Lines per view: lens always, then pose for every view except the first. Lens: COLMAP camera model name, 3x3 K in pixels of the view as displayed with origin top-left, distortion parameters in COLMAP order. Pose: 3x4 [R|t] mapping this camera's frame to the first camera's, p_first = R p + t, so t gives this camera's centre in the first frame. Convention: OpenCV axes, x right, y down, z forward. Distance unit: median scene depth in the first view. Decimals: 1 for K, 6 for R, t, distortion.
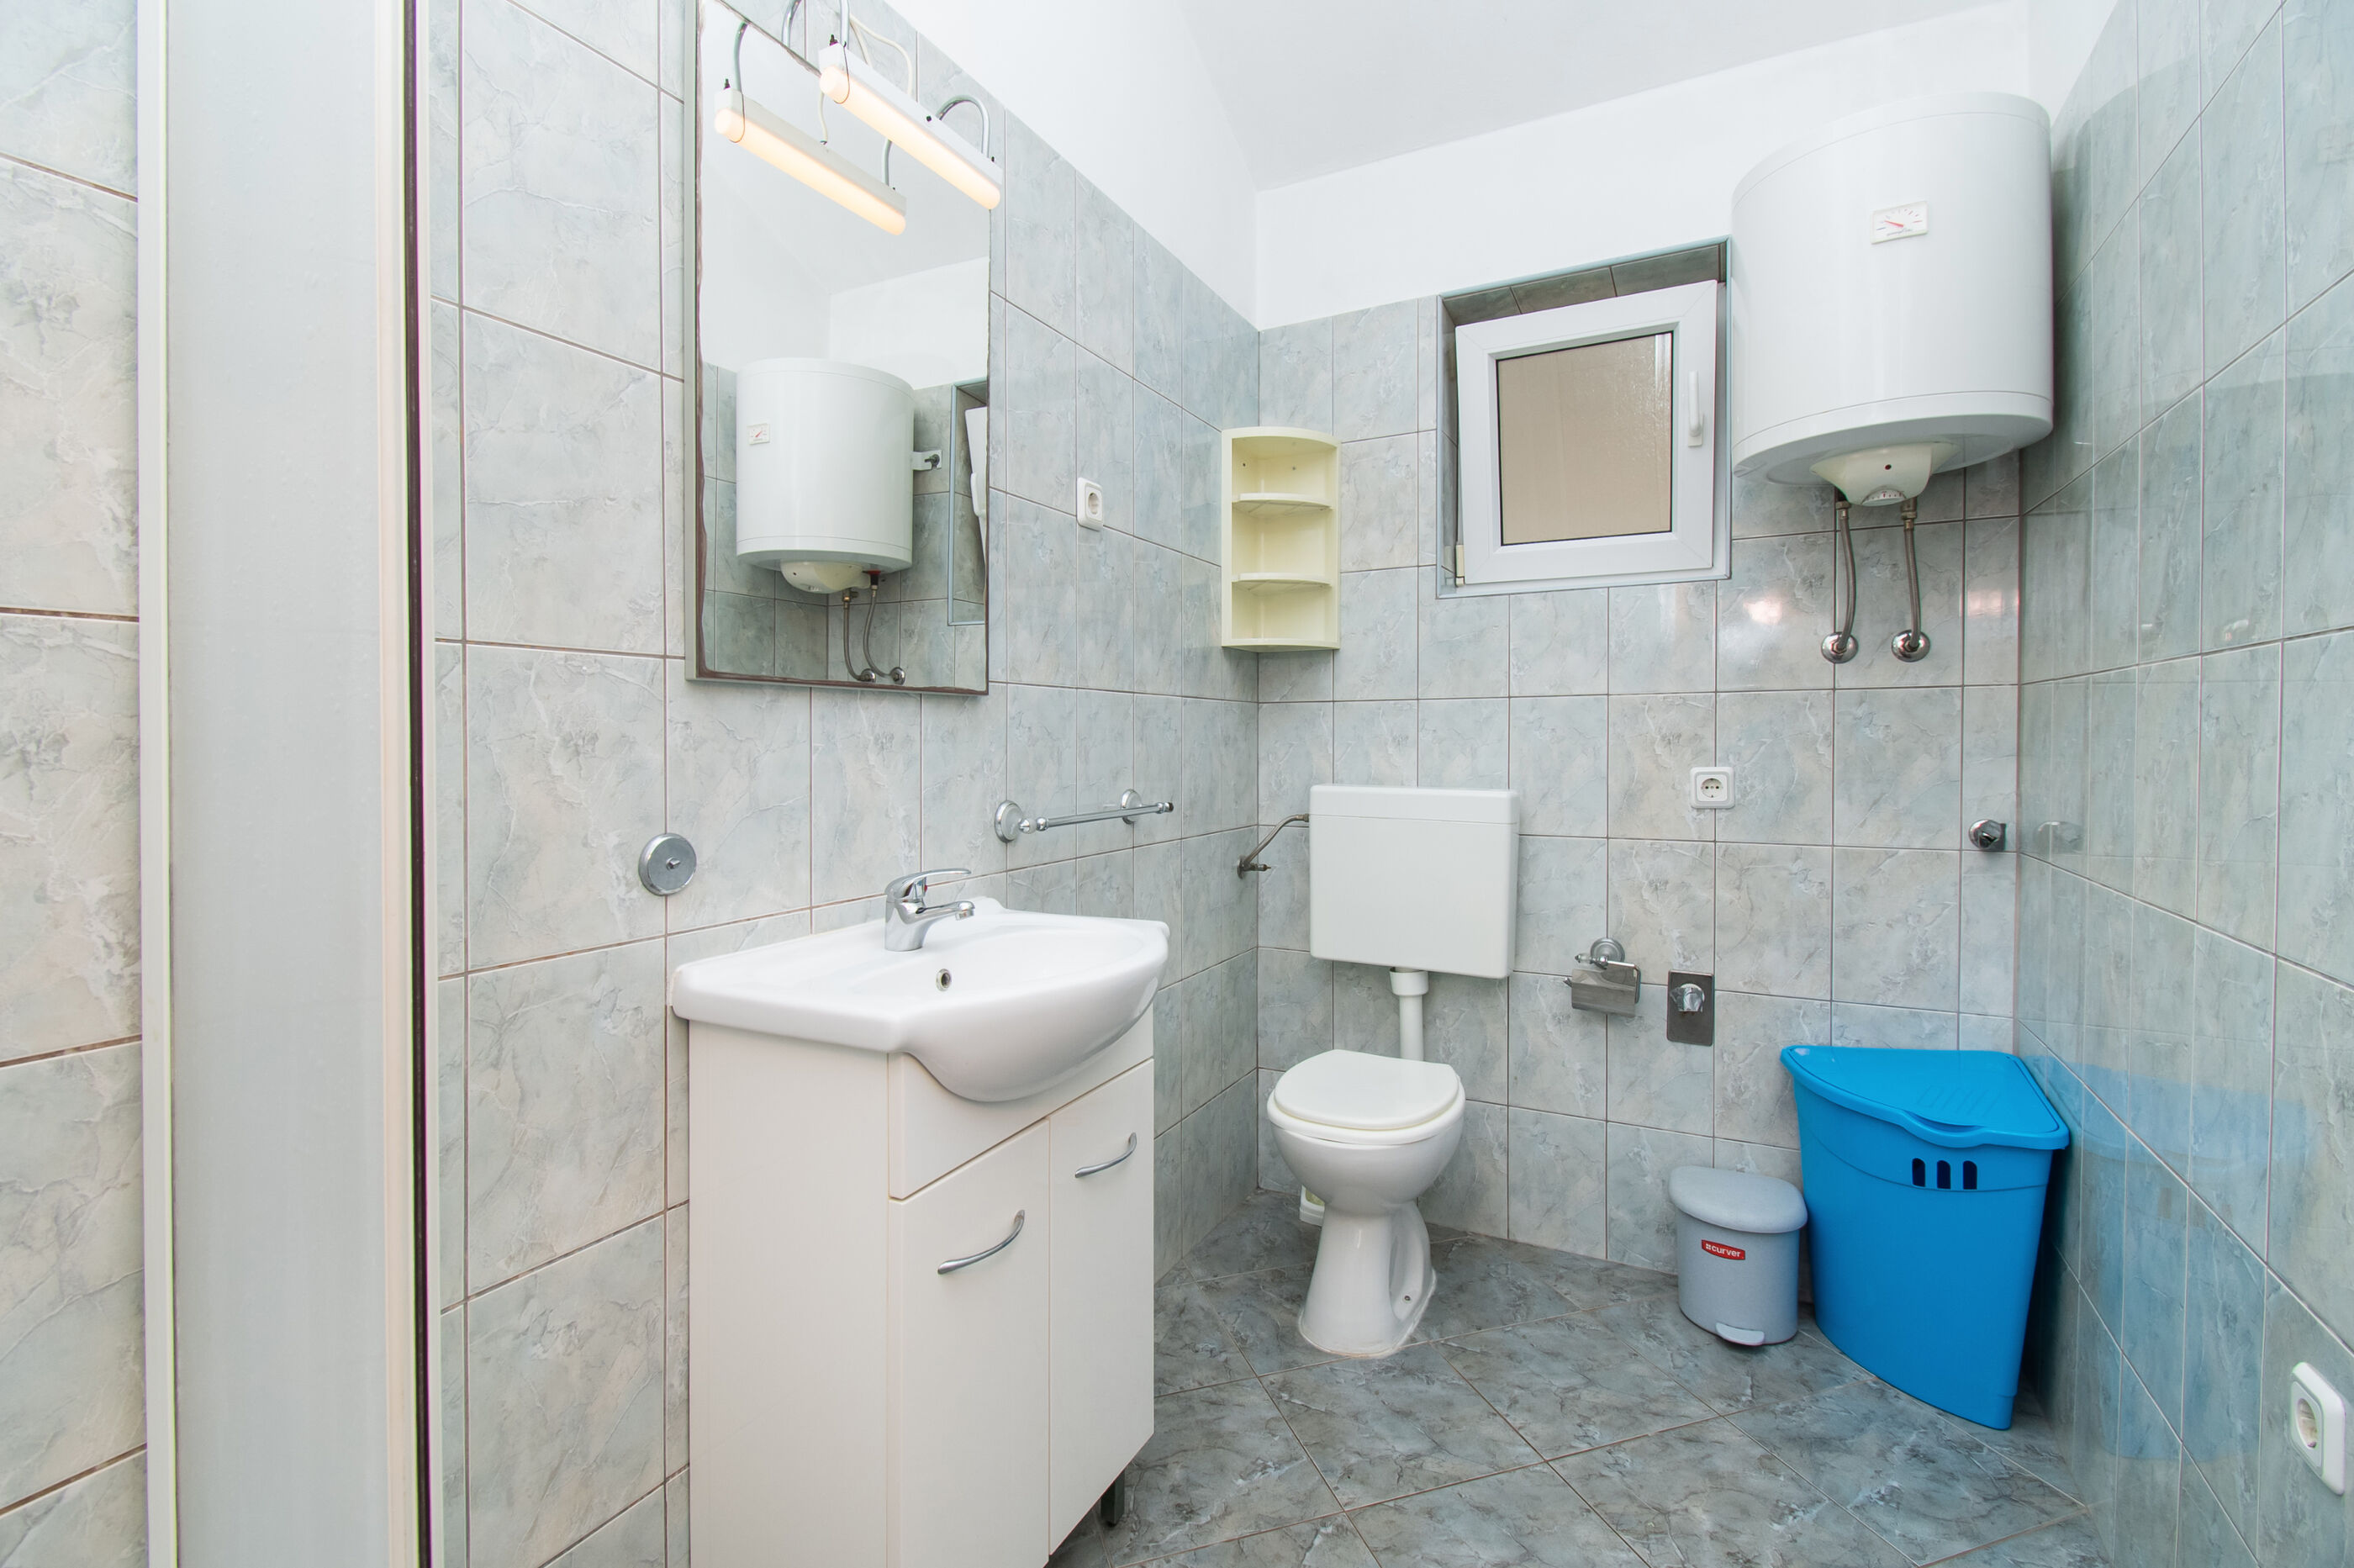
lens RADIAL K [[1038.3, 0, 1211.4], [0, 1038.3, 798.1], [0, 0, 1]] dist [0.030083, -0.023396]
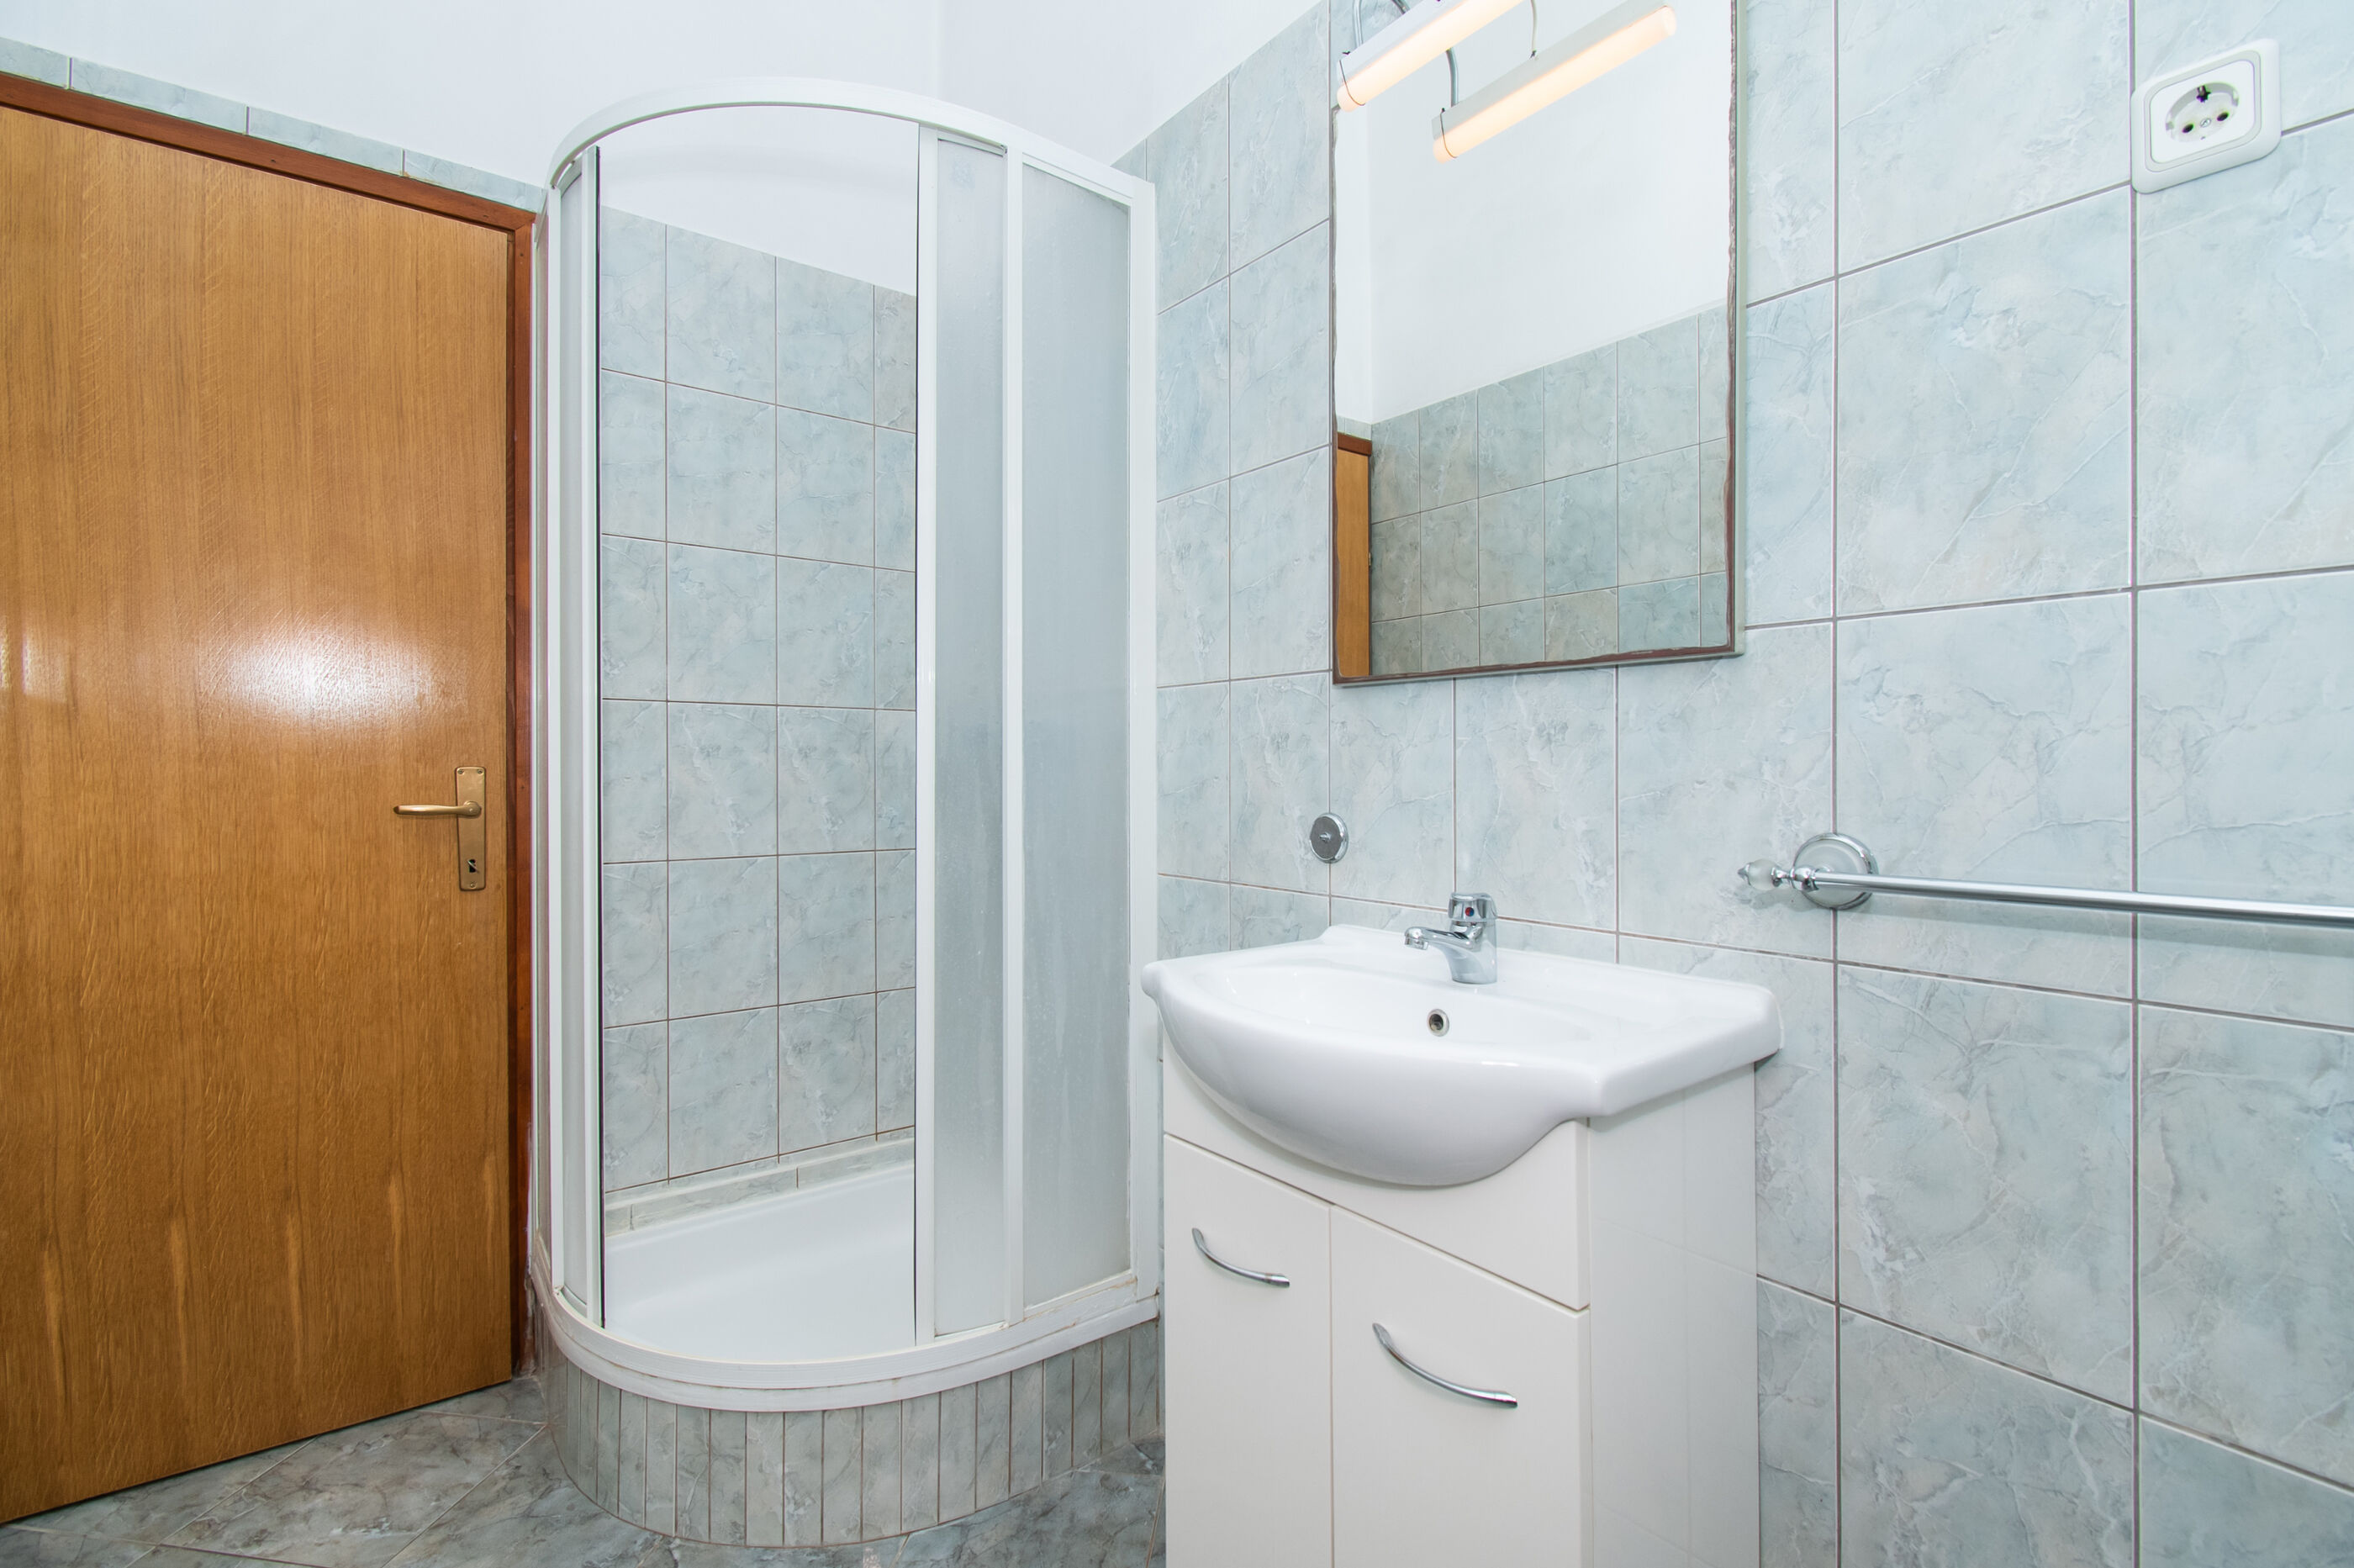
lens RADIAL K [[1085.4, 0, 1183.5], [0, 1085.4, 712.6], [0, 0, 1]] dist [0.014664, -0.000392]
pose [[-0.443871, -0.003814, -0.896083, 0.618314], [-0.016107, 0.999863, 0.003723, -0.075907], [0.895946, 0.016085, -0.443871, 1.238576]]
